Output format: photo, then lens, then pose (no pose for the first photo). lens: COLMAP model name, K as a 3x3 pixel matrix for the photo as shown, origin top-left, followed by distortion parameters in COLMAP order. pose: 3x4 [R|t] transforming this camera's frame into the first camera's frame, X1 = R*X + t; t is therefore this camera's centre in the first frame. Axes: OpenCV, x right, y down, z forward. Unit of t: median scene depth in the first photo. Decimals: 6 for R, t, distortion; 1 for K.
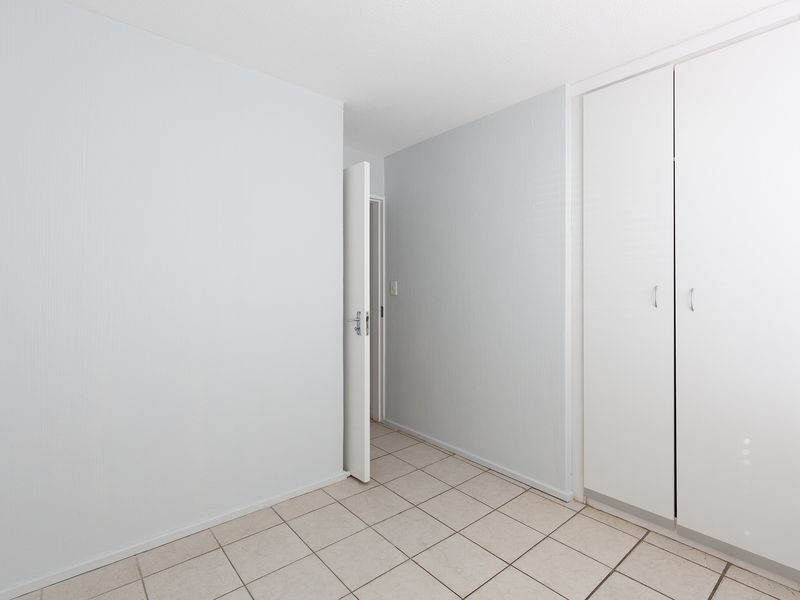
lens RADIAL K [[402.4, 0, 397.8], [0, 402.4, 292.6], [0, 0, 1]] dist [-0.009314, -0.000357]
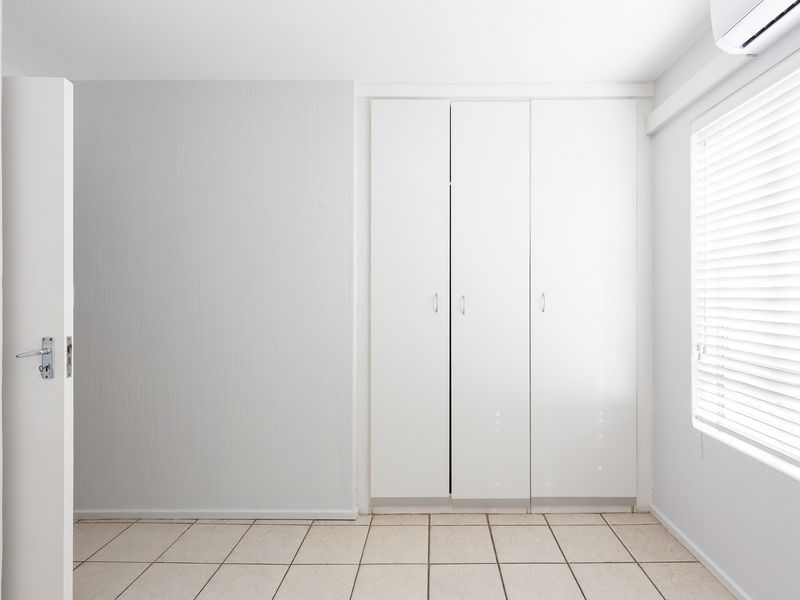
lens RADIAL K [[402.4, 0, 403.5], [0, 402.4, 302.0], [0, 0, 1]] dist [-0.009314, -0.000357]
pose [[0.636582, -0.009618, 0.771149, -0.240006], [0.009786, 0.999942, 0.004394, 0.000950], [-0.771147, 0.004749, 0.636639, 0.304422]]
